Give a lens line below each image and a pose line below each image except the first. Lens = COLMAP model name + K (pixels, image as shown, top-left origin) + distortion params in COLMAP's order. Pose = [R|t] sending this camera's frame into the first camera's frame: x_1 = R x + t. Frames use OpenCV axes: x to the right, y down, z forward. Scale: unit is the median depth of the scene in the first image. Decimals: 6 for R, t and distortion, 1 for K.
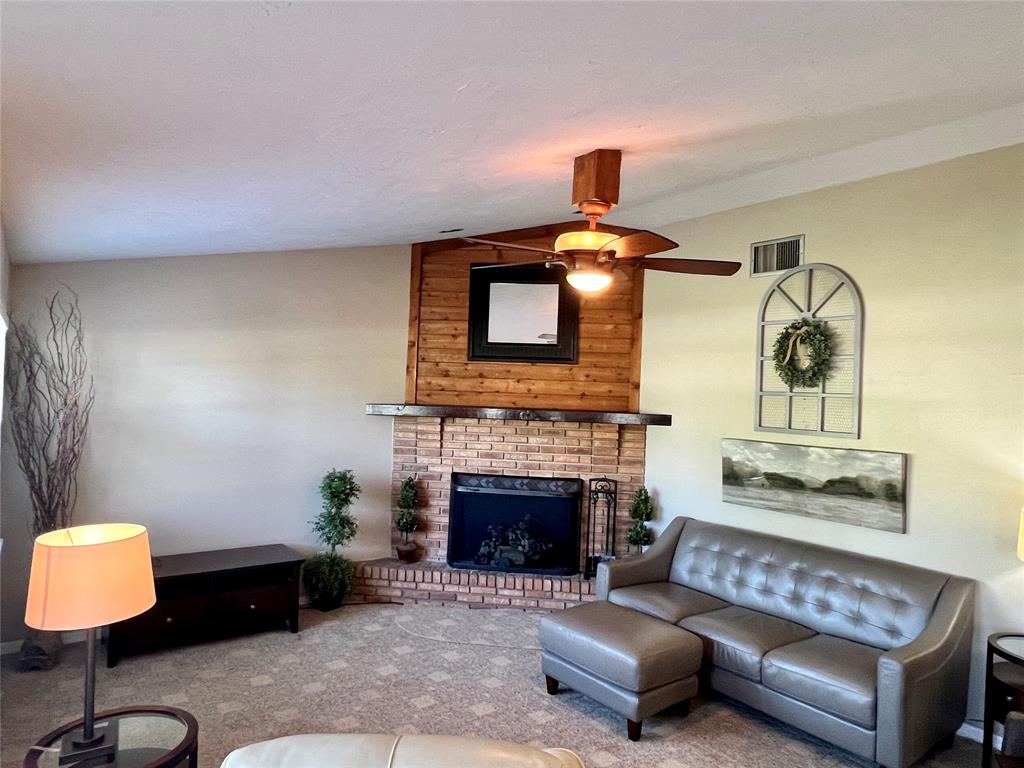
lens RADIAL K [[670.5, 0, 512.0], [0, 670.5, 385.1], [0, 0, 1]] dist [0.005224, 0.000701]
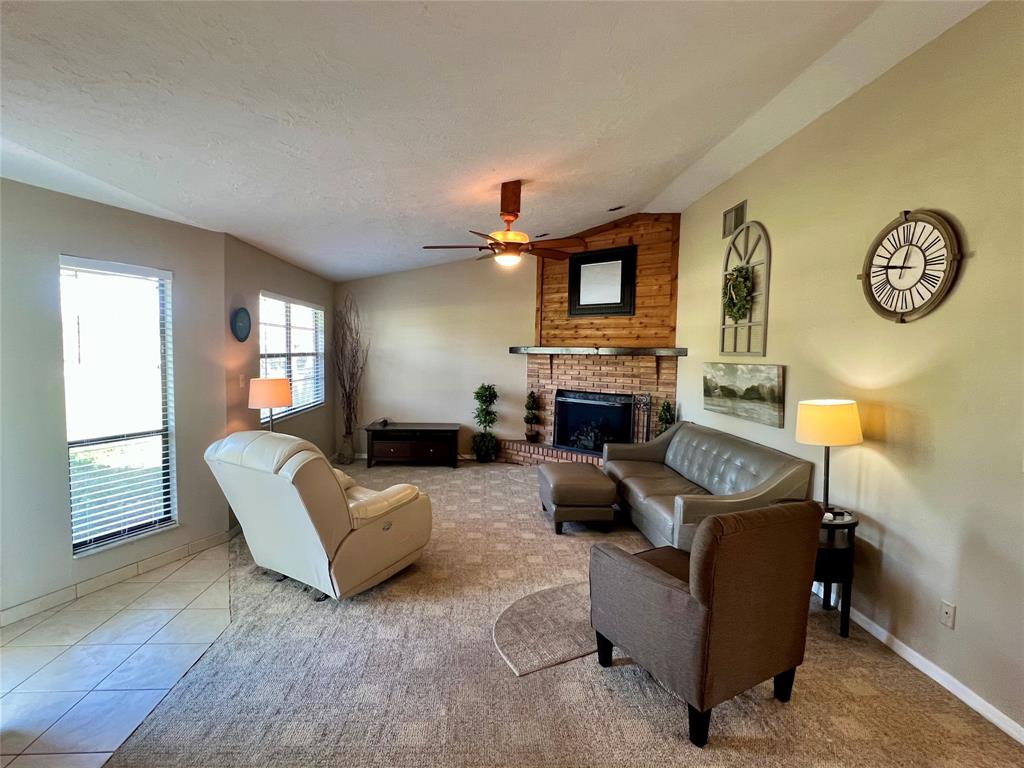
lens RADIAL K [[518.5, 0, 510.2], [0, 518.5, 385.1], [0, 0, 1]] dist [0.003297, 0.000012]
pose [[0.825388, 0.013757, -0.564398, 0.519365], [0.016875, 0.998655, 0.049021, 0.060021], [0.564314, -0.049986, 0.824046, -0.072072]]
